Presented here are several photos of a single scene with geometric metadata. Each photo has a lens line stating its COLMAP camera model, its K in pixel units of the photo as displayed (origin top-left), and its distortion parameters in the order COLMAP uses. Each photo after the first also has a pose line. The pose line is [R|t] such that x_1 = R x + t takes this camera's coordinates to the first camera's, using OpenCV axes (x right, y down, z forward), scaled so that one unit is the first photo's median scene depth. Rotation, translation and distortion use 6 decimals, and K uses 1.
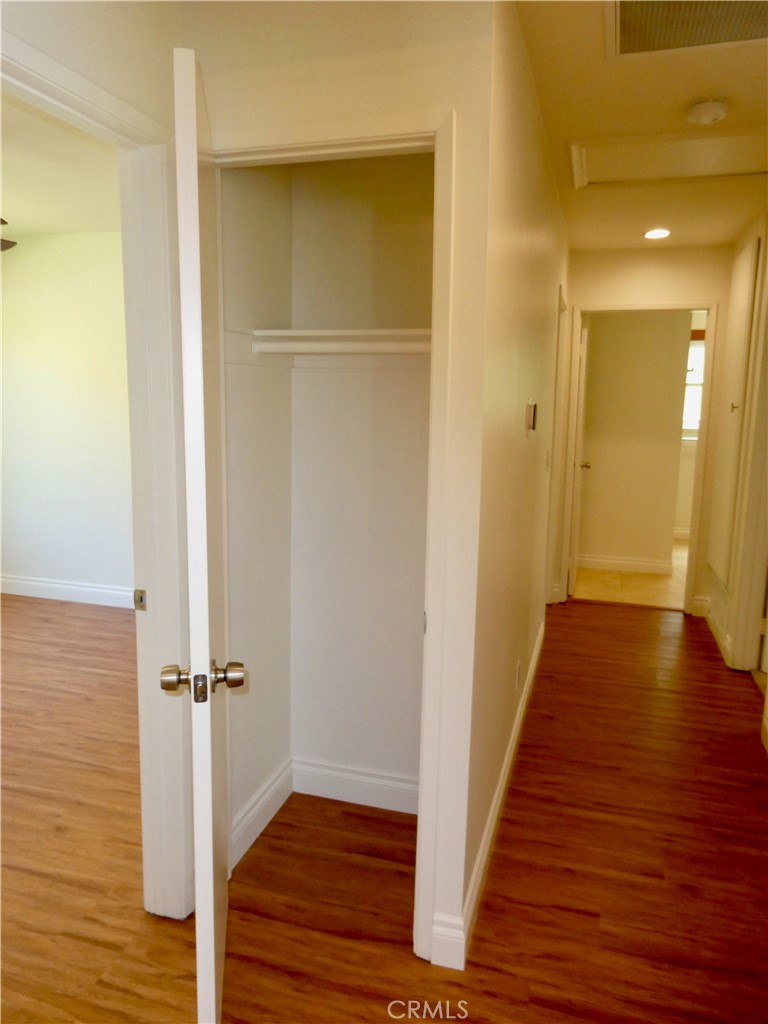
lens RADIAL K [[737.8, 0, 390.1], [0, 737.8, 513.0], [0, 0, 1]] dist [-0.009564, 0.014906]
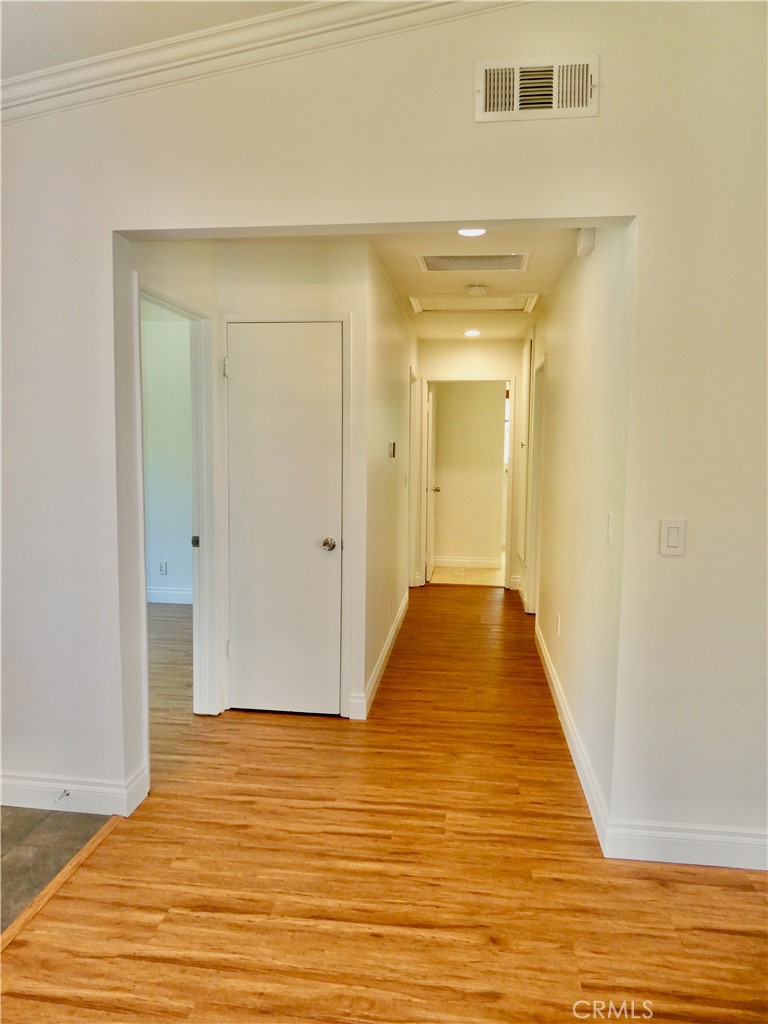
lens RADIAL K [[737.8, 0, 384.1], [0, 737.8, 507.4], [0, 0, 1]] dist [-0.009564, 0.014906]
pose [[0.986704, -0.021560, 0.161090, -0.064791], [0.032863, 0.997155, -0.067836, 0.071559], [-0.159169, 0.072228, 0.984606, -0.409653]]
